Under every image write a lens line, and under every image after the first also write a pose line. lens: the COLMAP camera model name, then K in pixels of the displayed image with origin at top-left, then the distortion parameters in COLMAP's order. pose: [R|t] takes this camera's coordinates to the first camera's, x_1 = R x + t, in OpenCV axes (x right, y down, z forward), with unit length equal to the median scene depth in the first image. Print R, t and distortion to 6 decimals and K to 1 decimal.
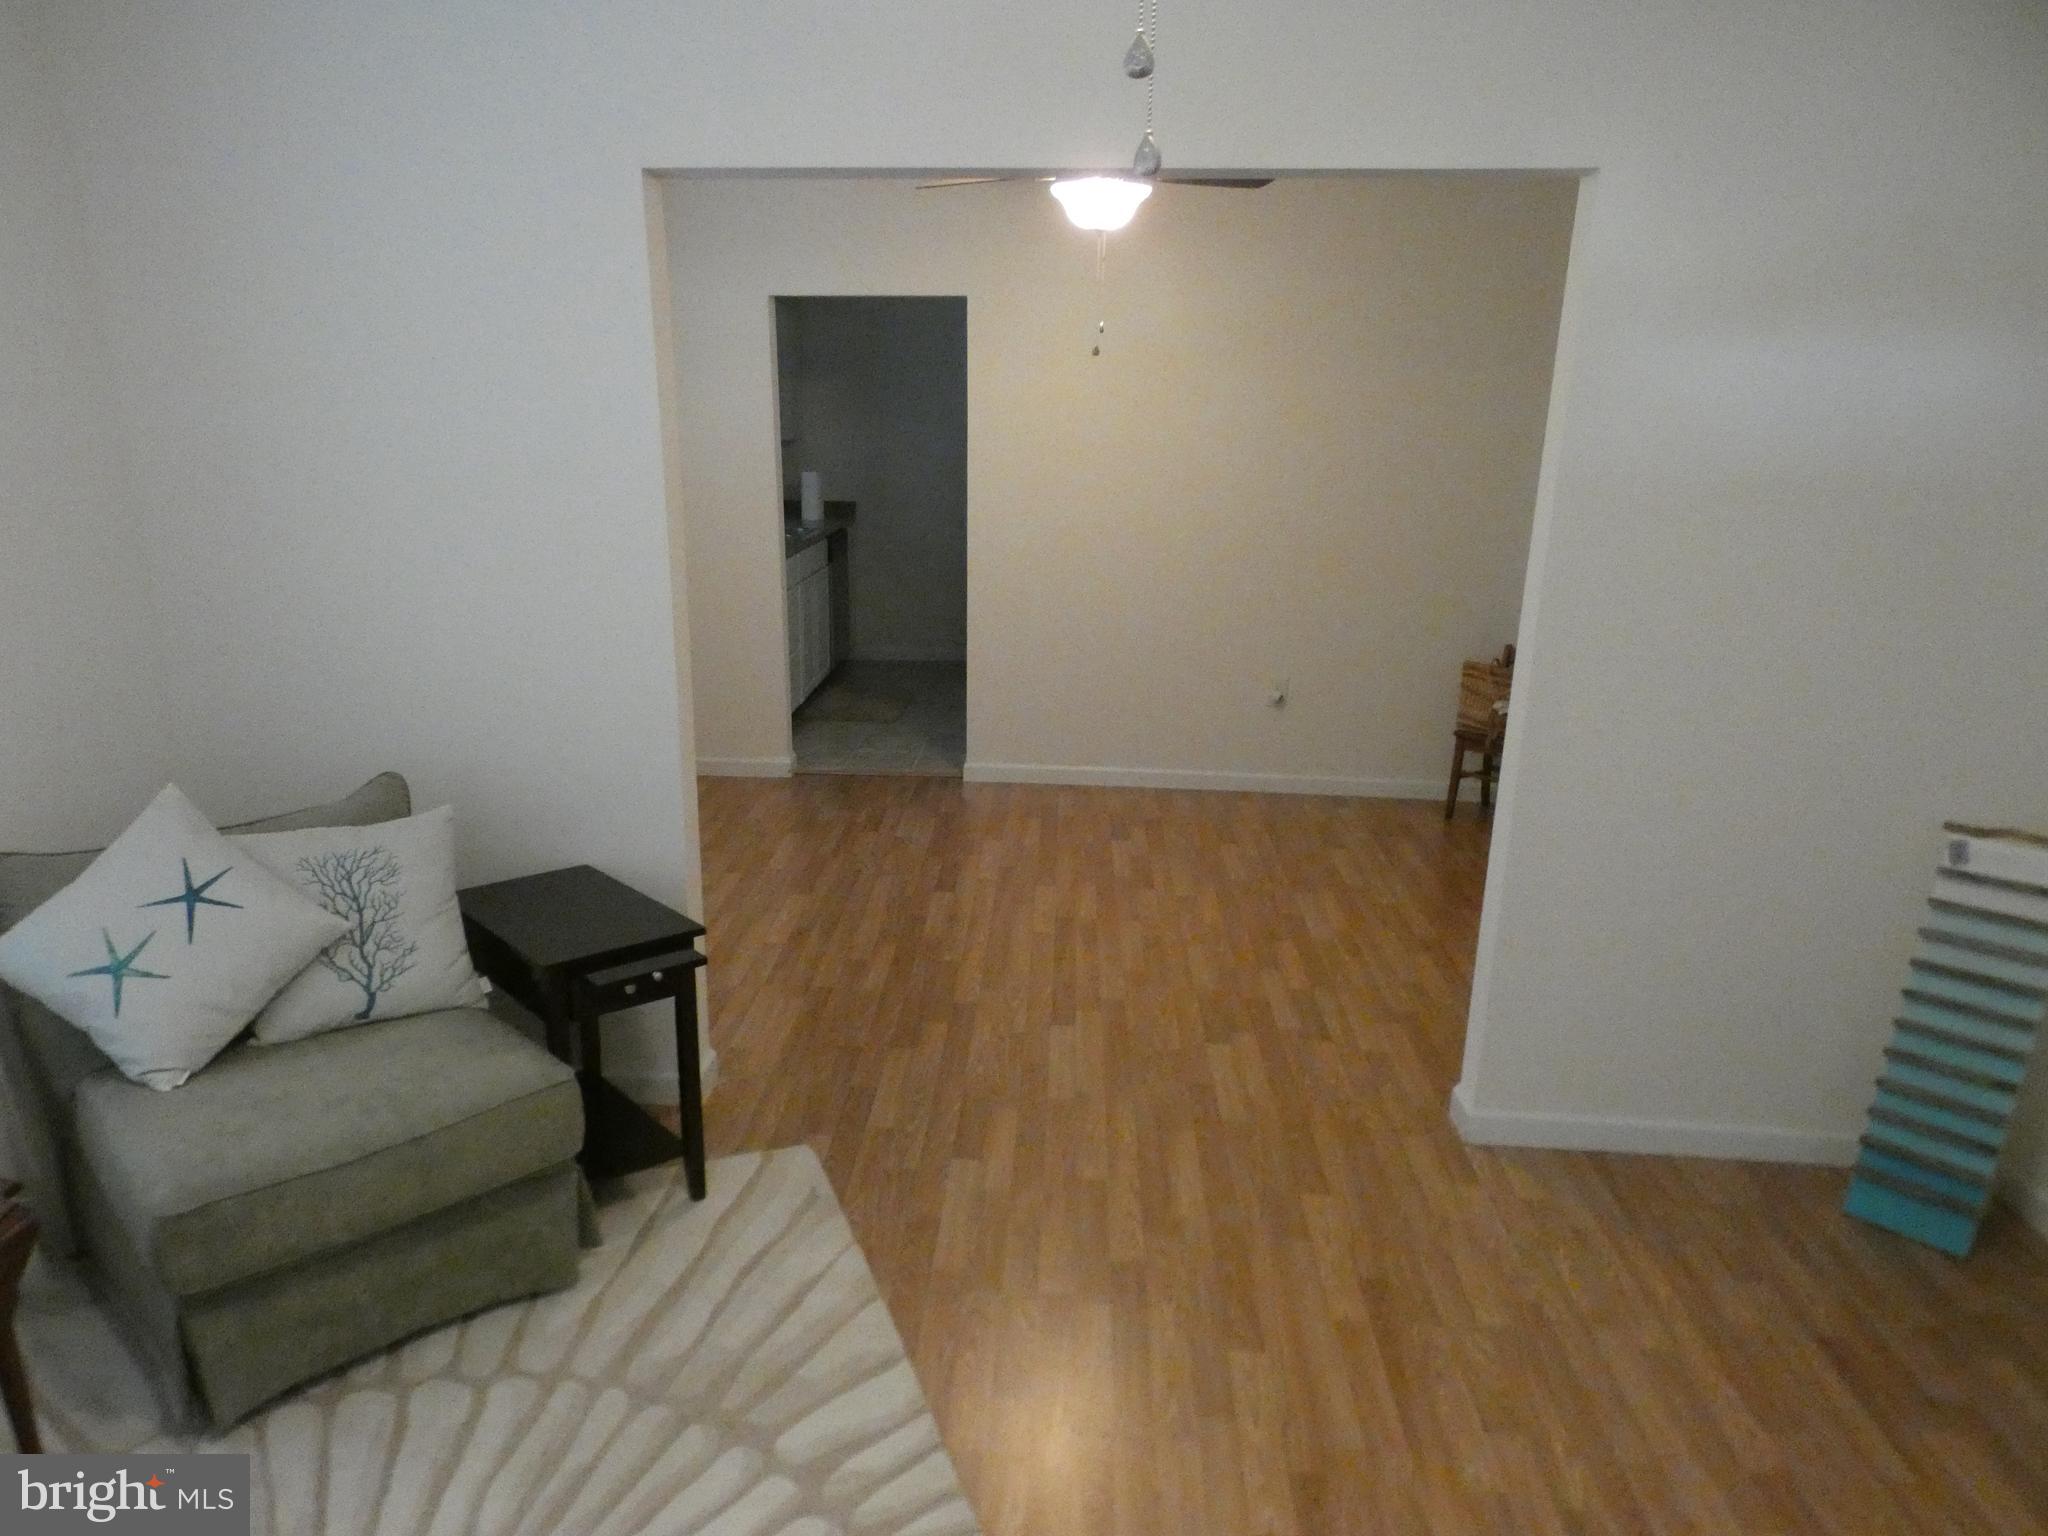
lens RADIAL K [[1529.5, 0, 1024.0], [0, 1529.5, 768.0], [0, 0, 1]] dist [0.064709, -0.004886]
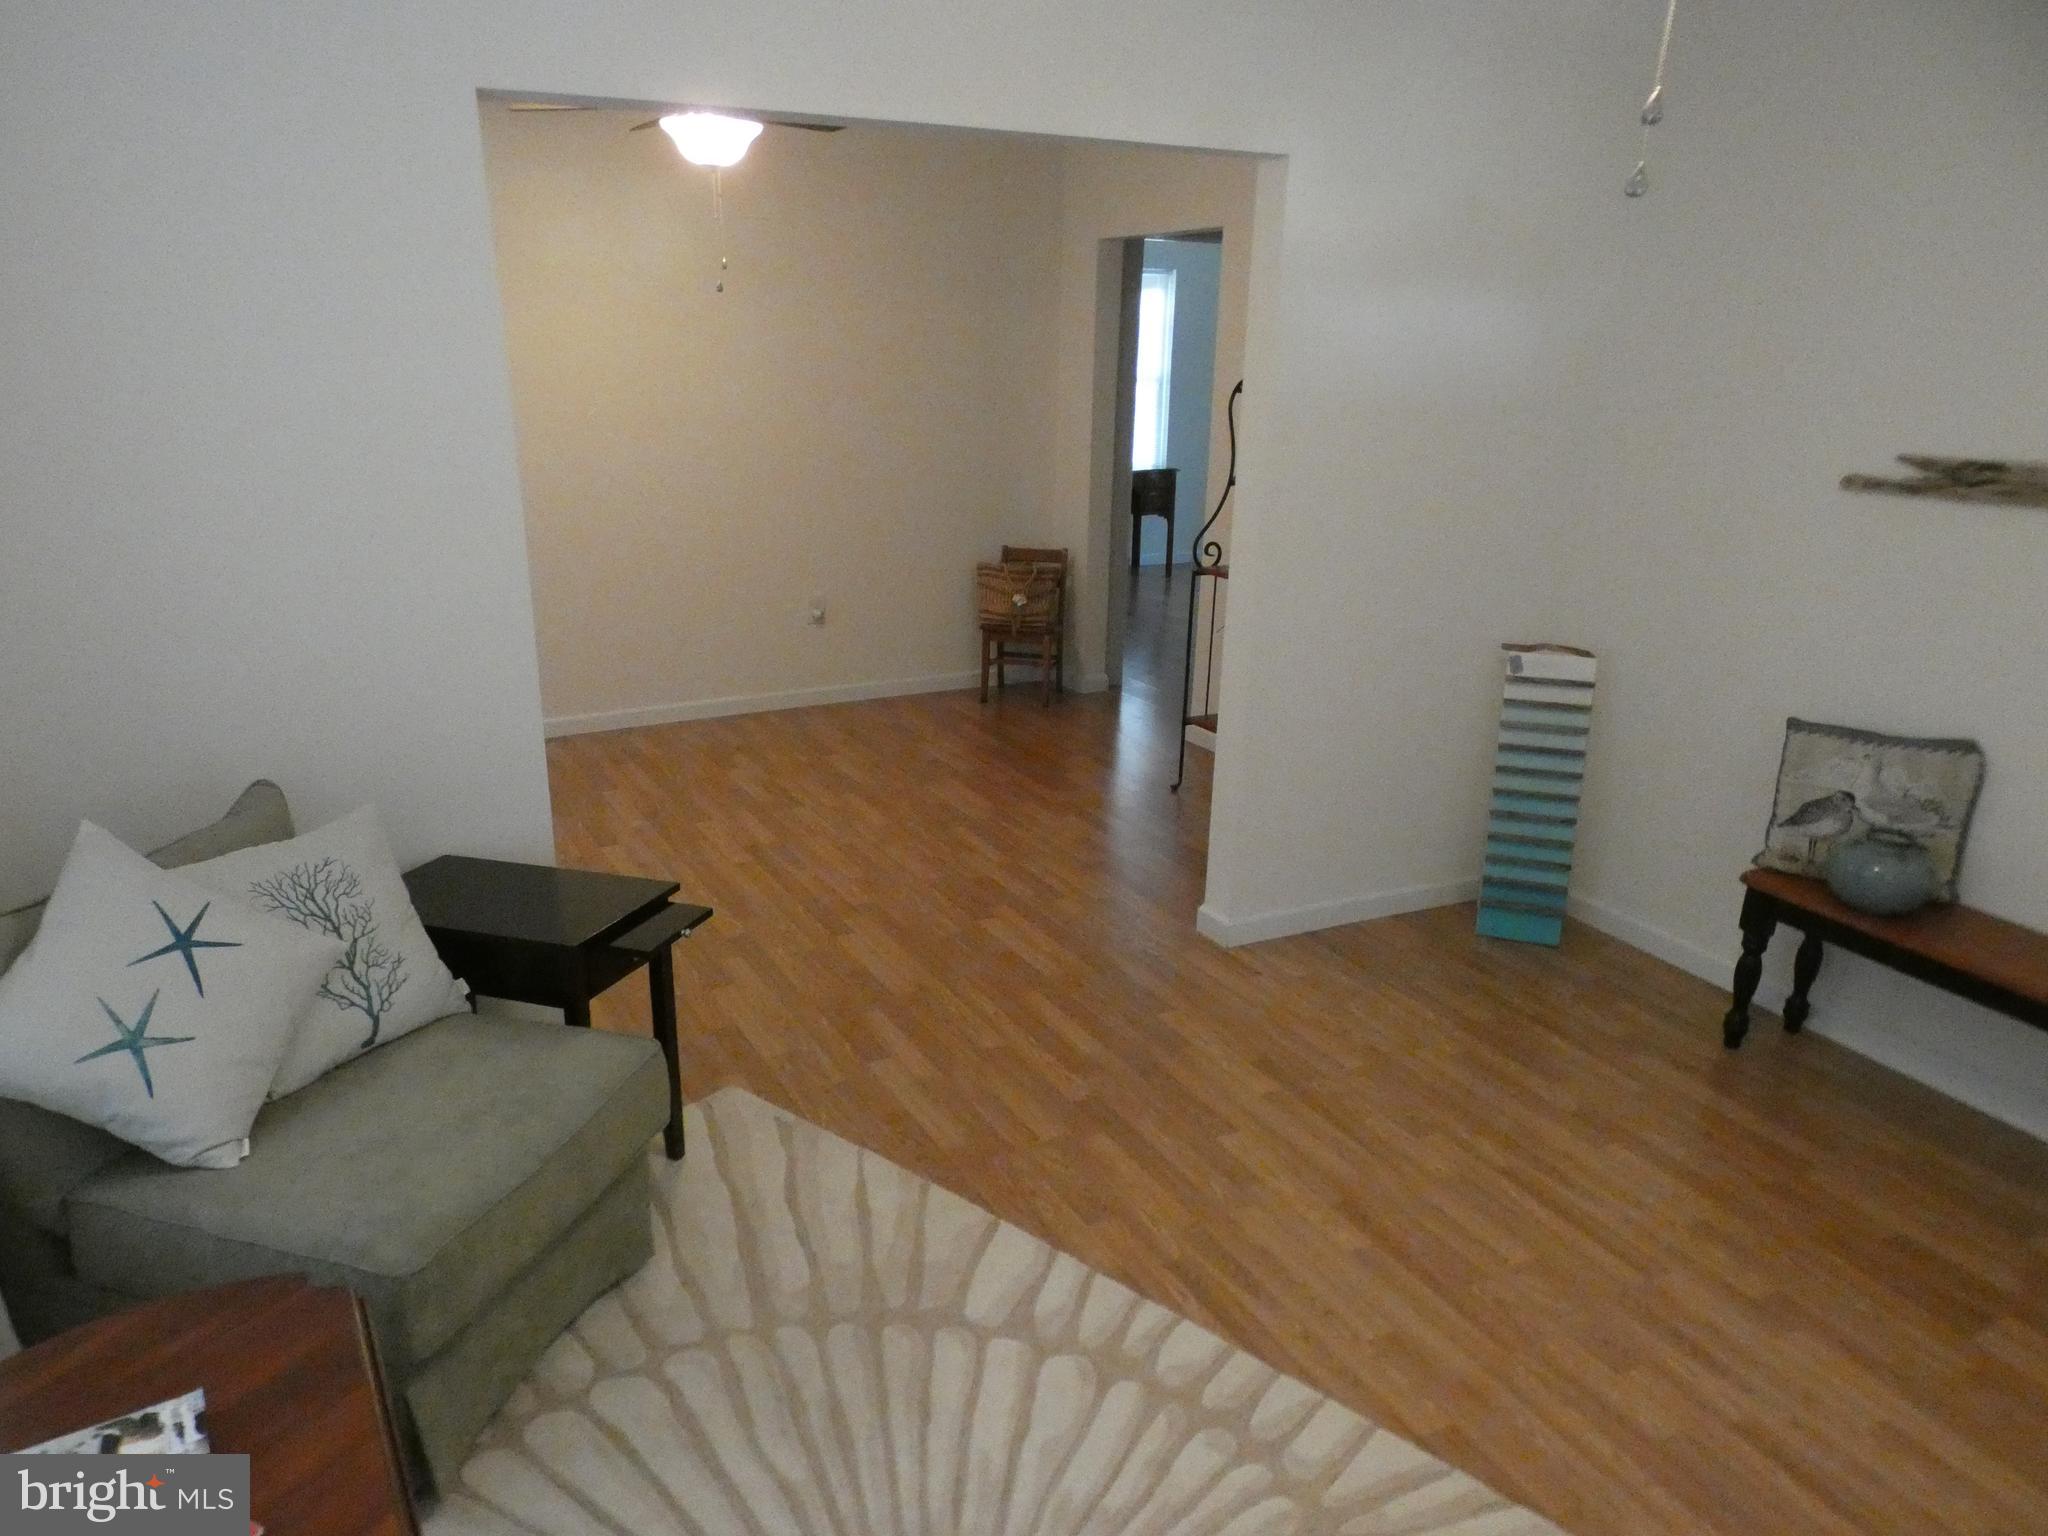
lens RADIAL K [[1531.2, 0, 1012.9], [0, 1531.2, 730.4], [0, 0, 1]] dist [0.083163, -0.085905]
pose [[0.853001, -0.134939, 0.504163, -0.528827], [0.123314, 0.990756, 0.056538, -0.022395], [-0.507131, 0.013944, 0.861756, 0.042035]]
